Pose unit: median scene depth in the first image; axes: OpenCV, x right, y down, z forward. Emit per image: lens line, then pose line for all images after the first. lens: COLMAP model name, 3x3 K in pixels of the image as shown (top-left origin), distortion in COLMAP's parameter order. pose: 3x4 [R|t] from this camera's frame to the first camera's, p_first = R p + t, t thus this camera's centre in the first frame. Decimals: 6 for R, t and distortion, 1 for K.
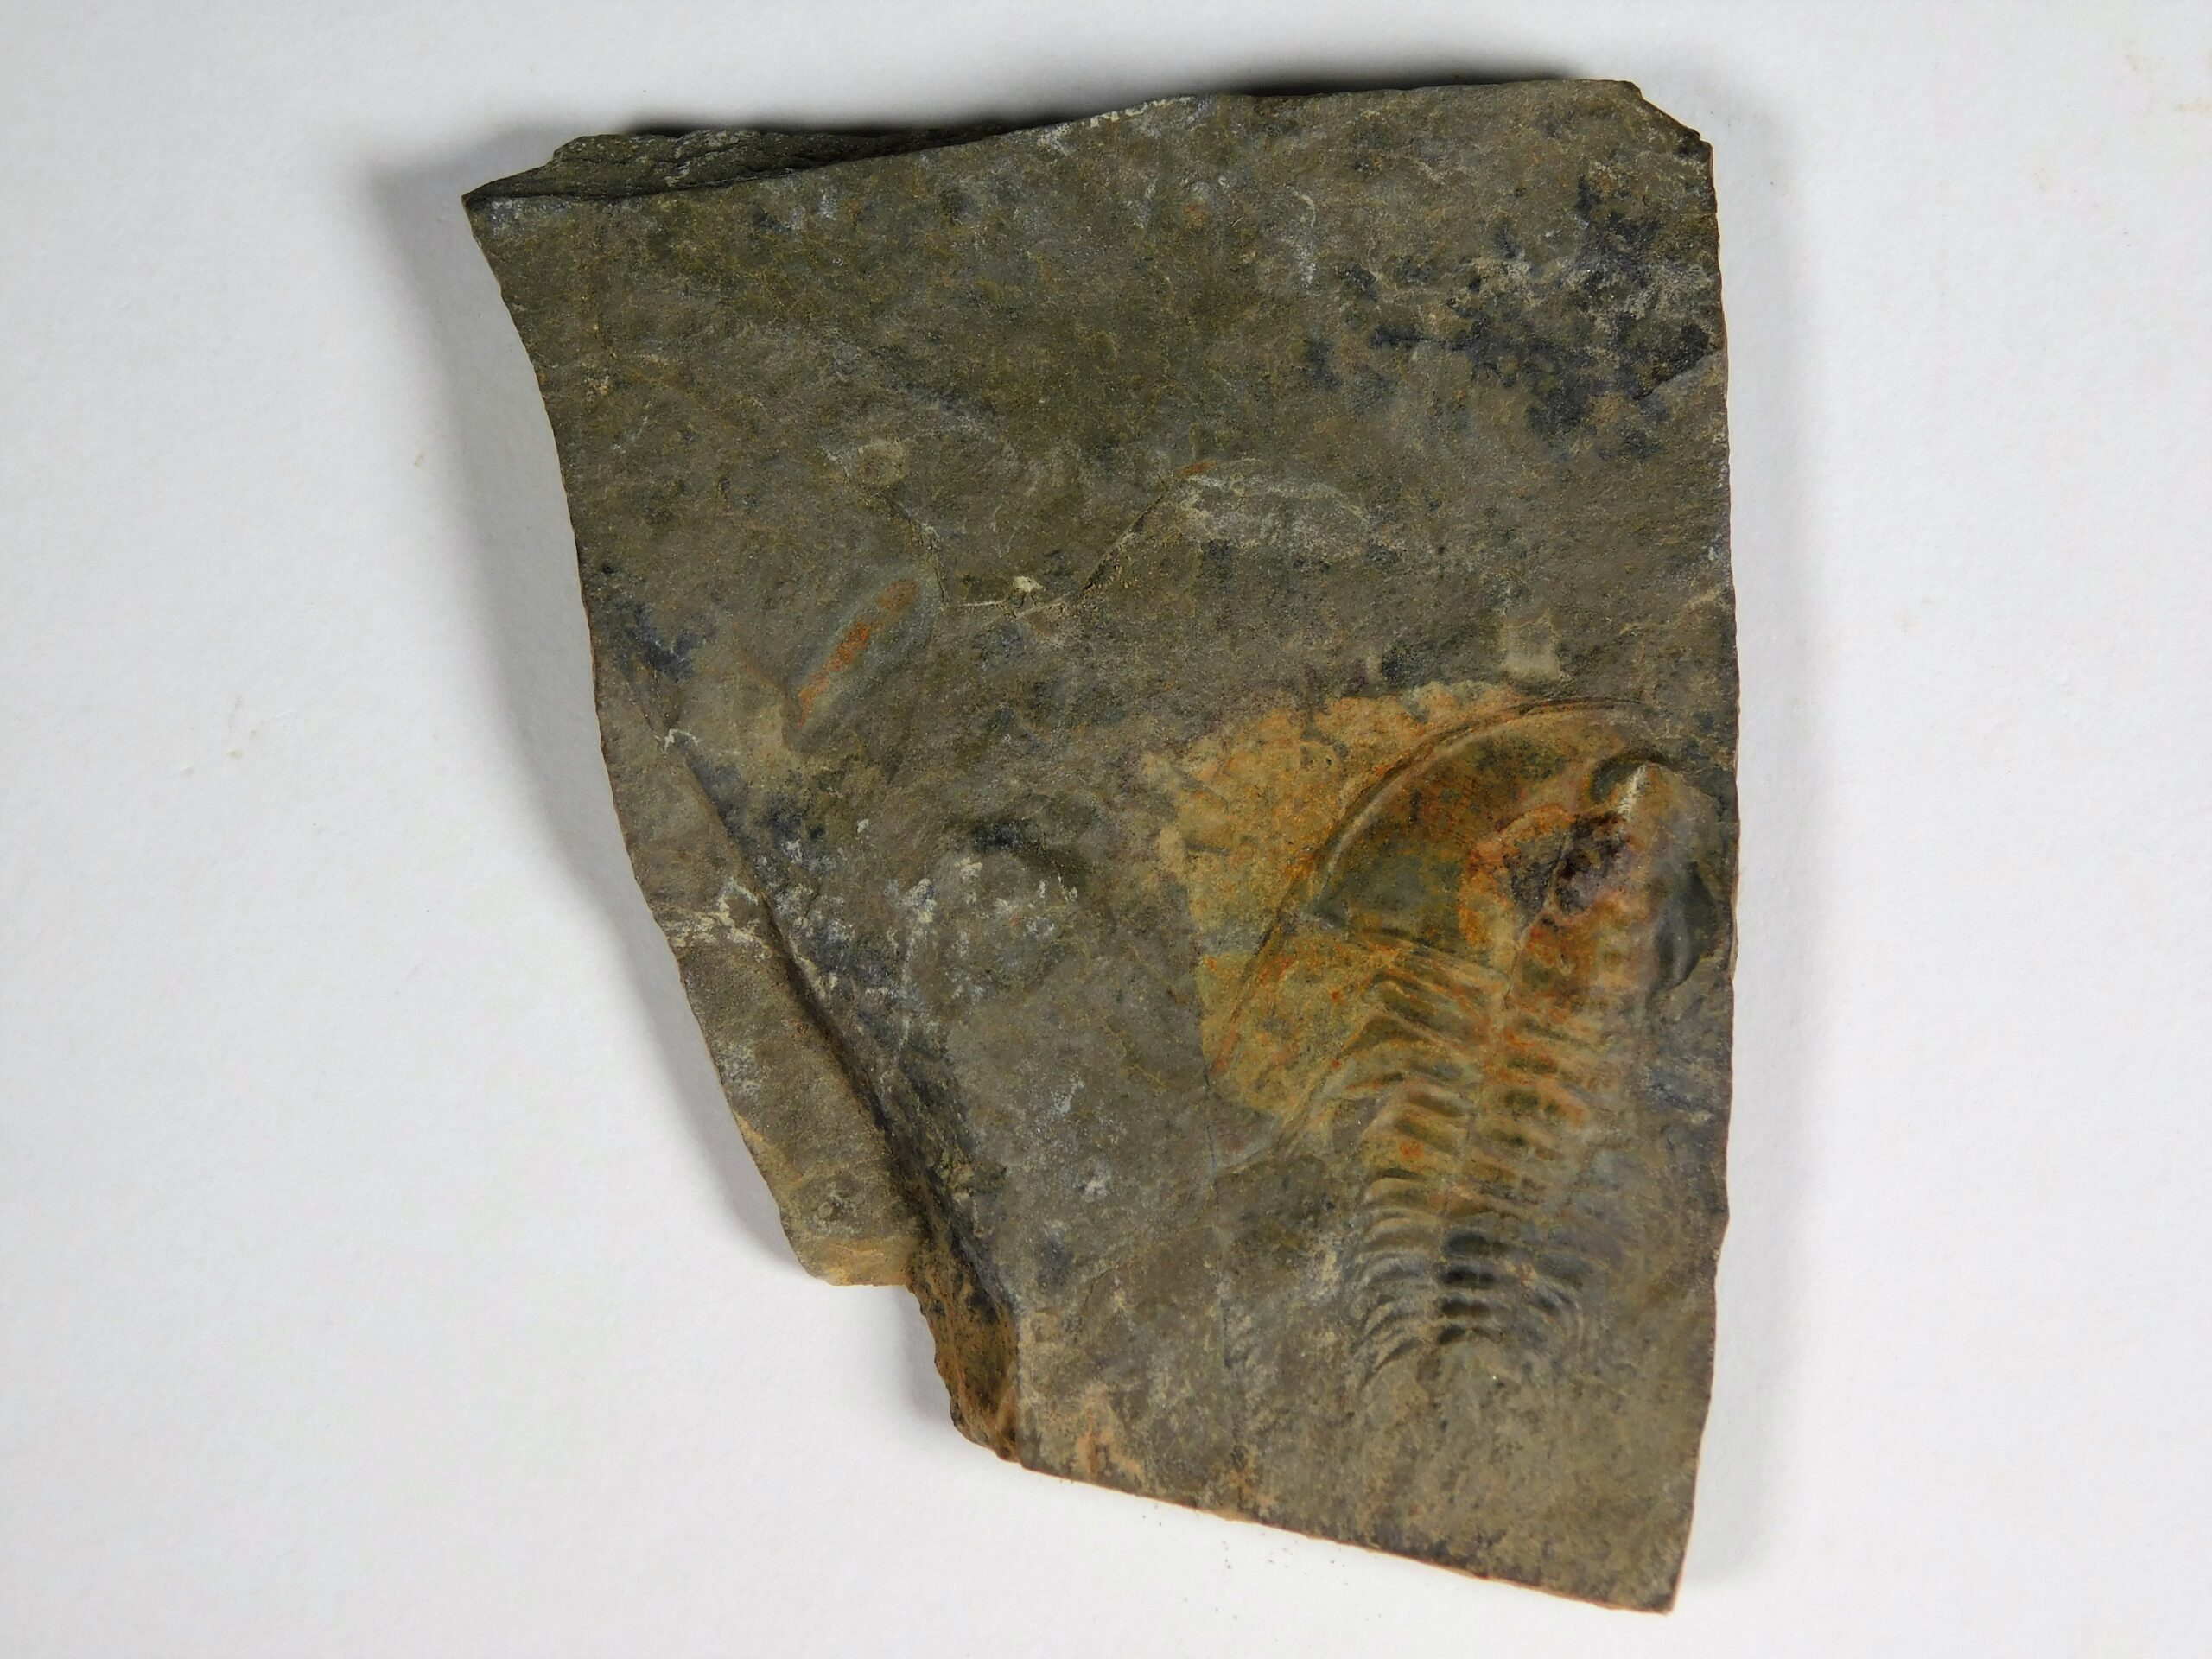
lens RADIAL K [[6822.6, 0, 1106.0], [0, 6822.6, 829.5], [0, 0, 1]] dist [-0.100746, -1.097226]
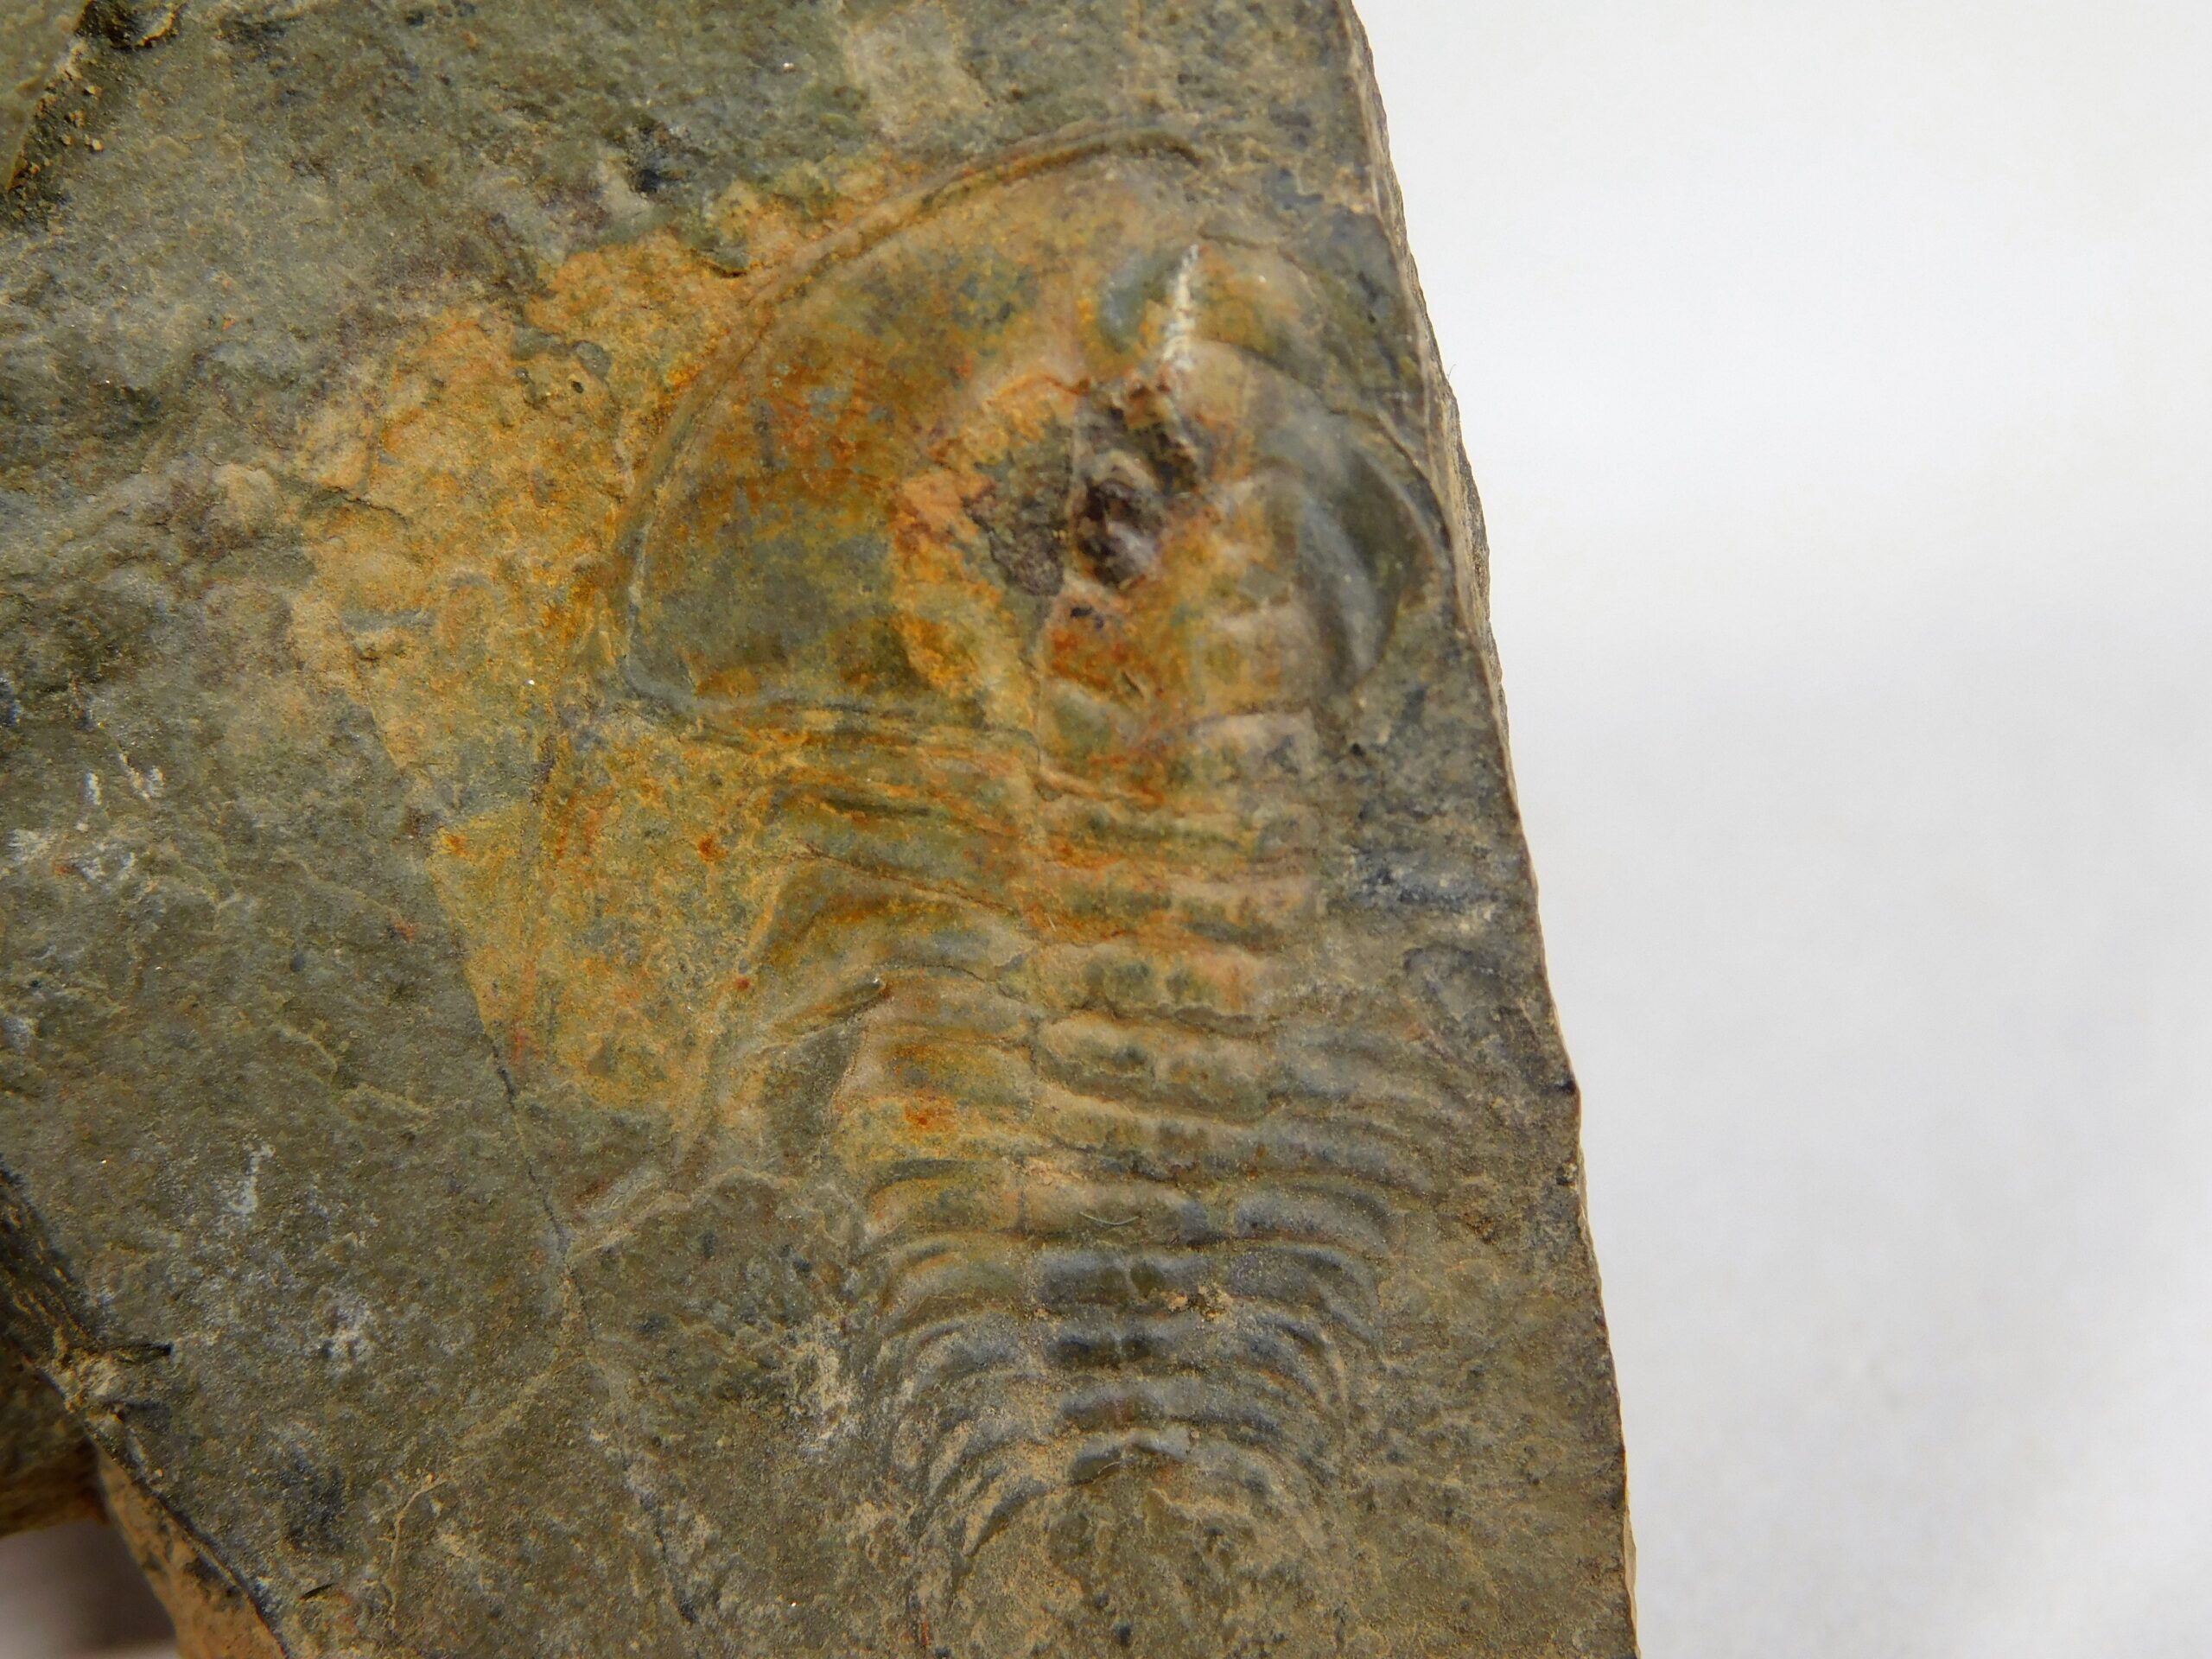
lens RADIAL K [[6903.8, 0, 1106.0], [0, 6903.8, 829.5], [0, 0, 1]] dist [-0.461137, -1.031459]
pose [[0.965901, -0.240220, -0.096592, 0.110980], [0.257943, 0.925062, 0.278794, -0.110076], [0.022381, -0.294202, 0.955481, 0.522148]]
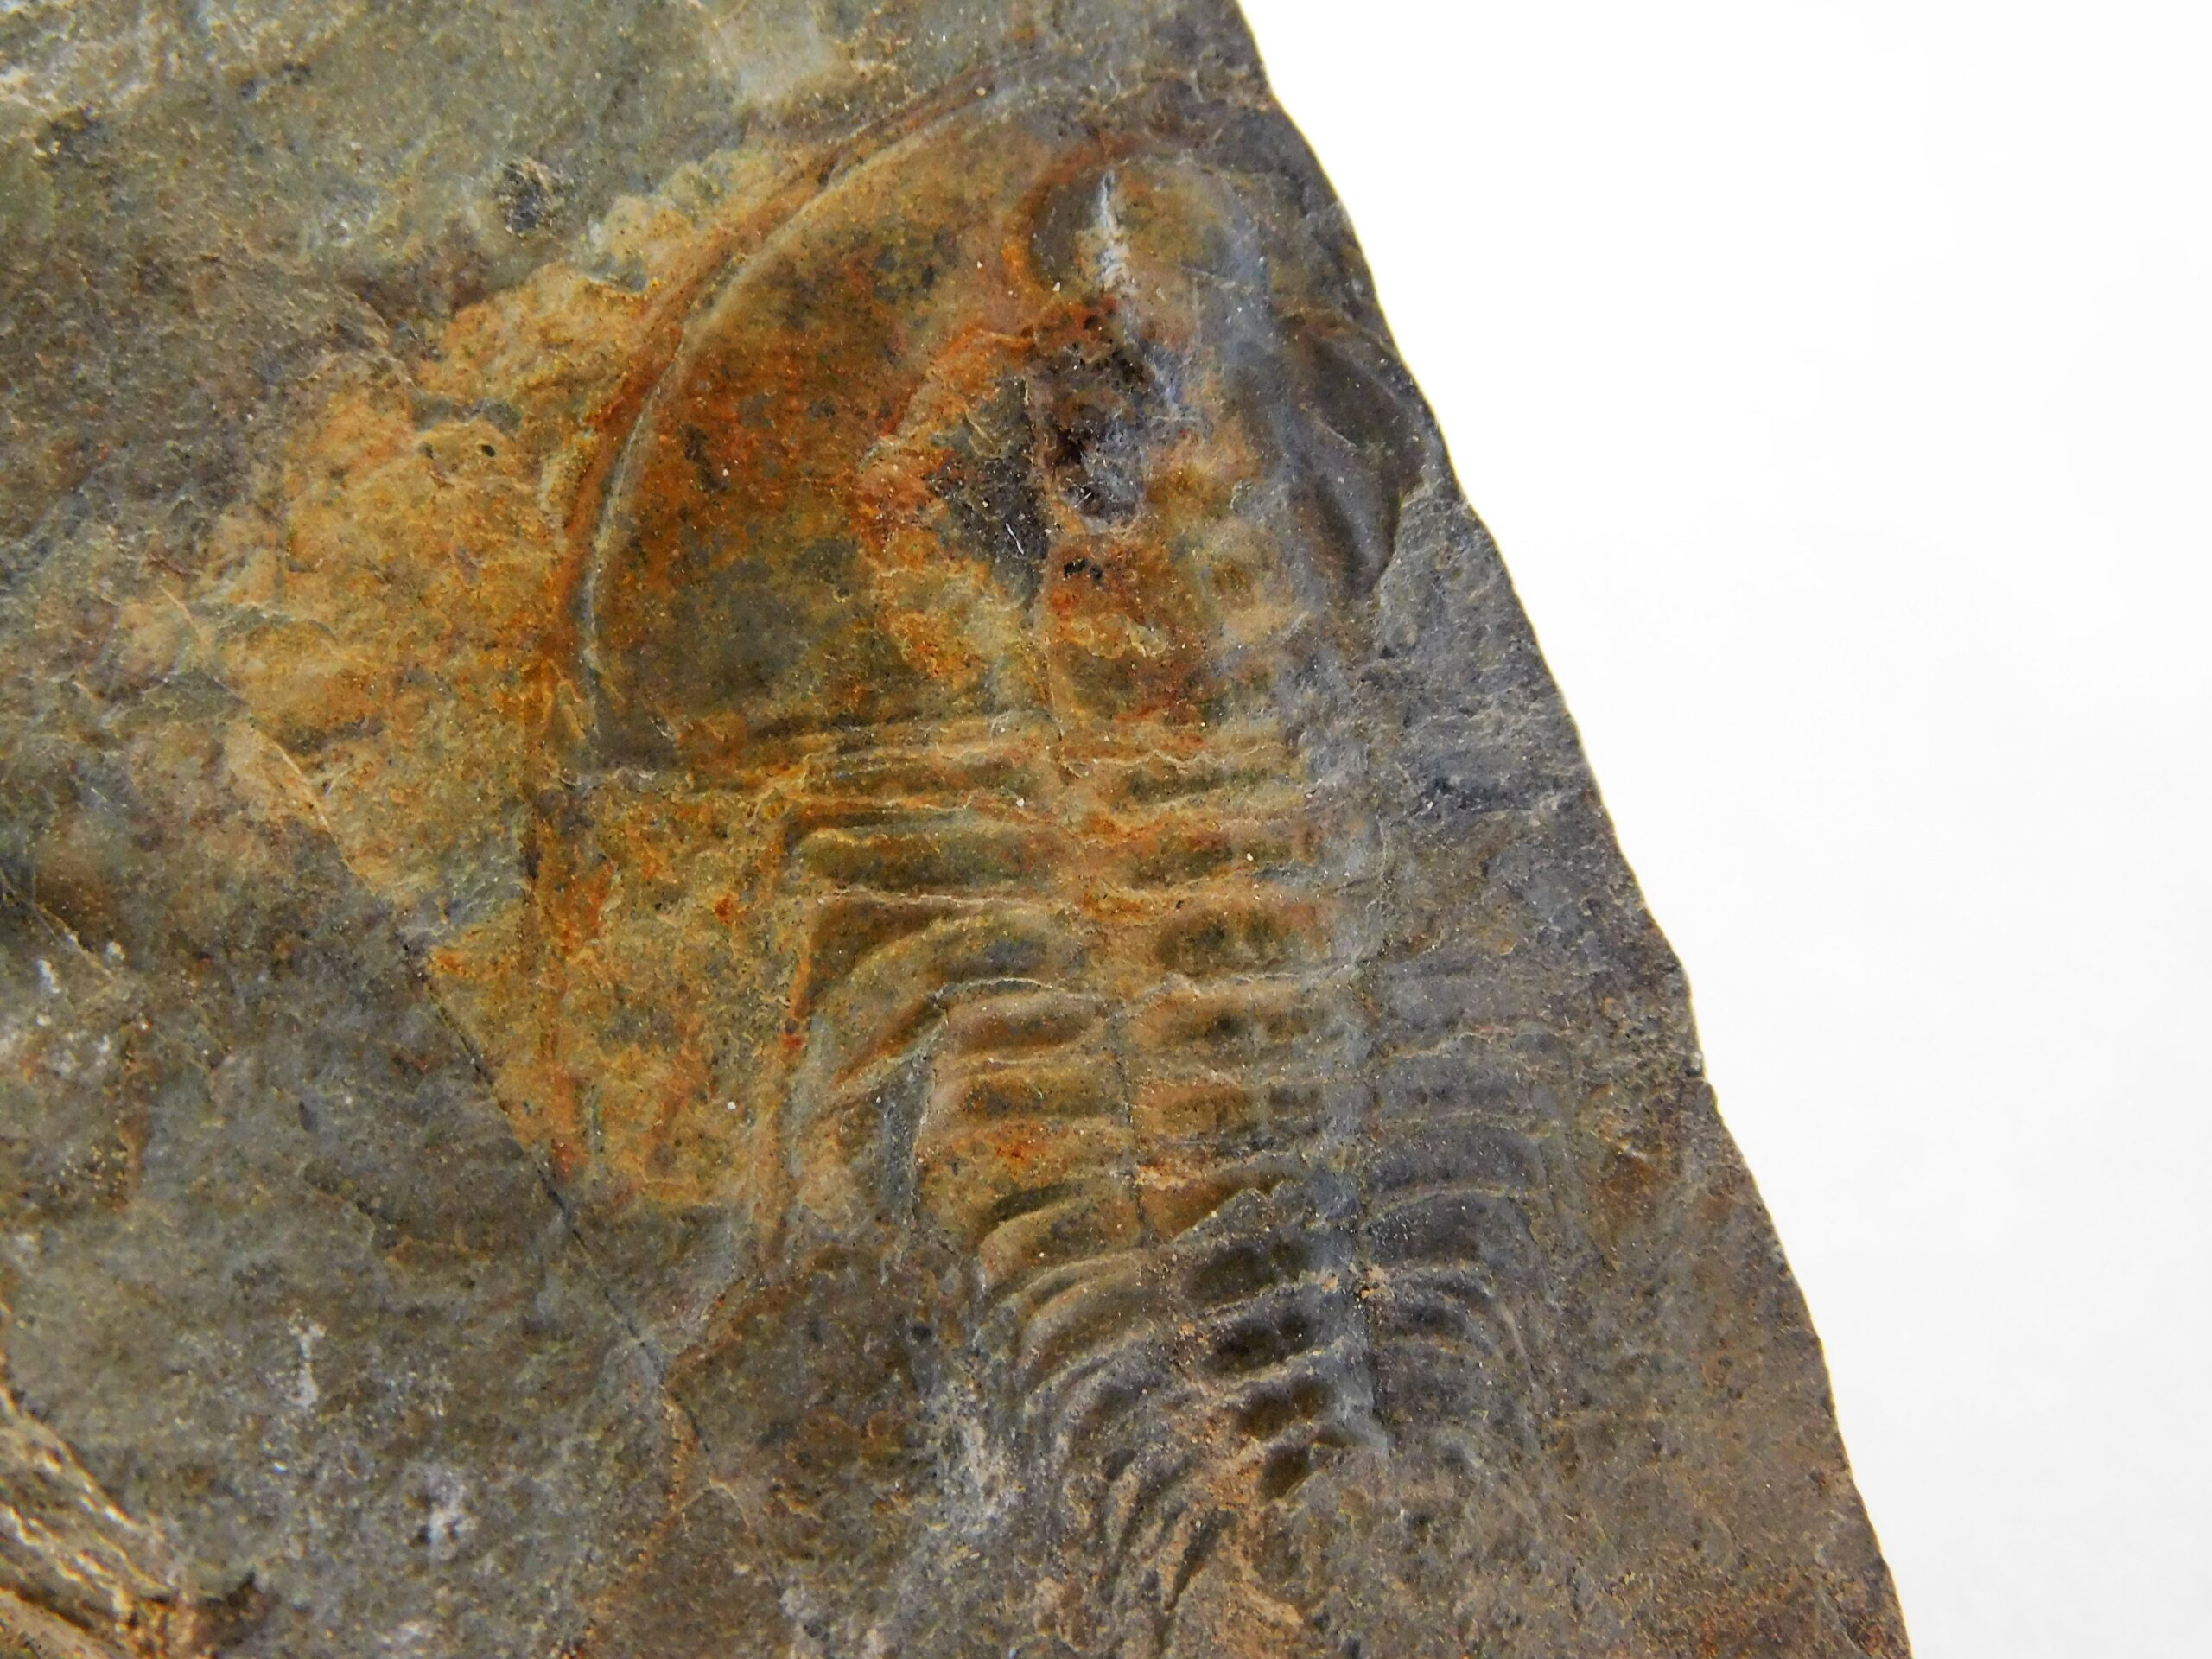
lens RADIAL K [[6903.8, 0, 1106.0], [0, 6903.8, 829.5], [0, 0, 1]] dist [-0.461137, -1.031459]
pose [[0.884983, -0.429273, 0.180358, -0.024927], [0.411176, 0.902253, 0.129903, -0.030077], [-0.218492, -0.040803, 0.974985, 0.545901]]
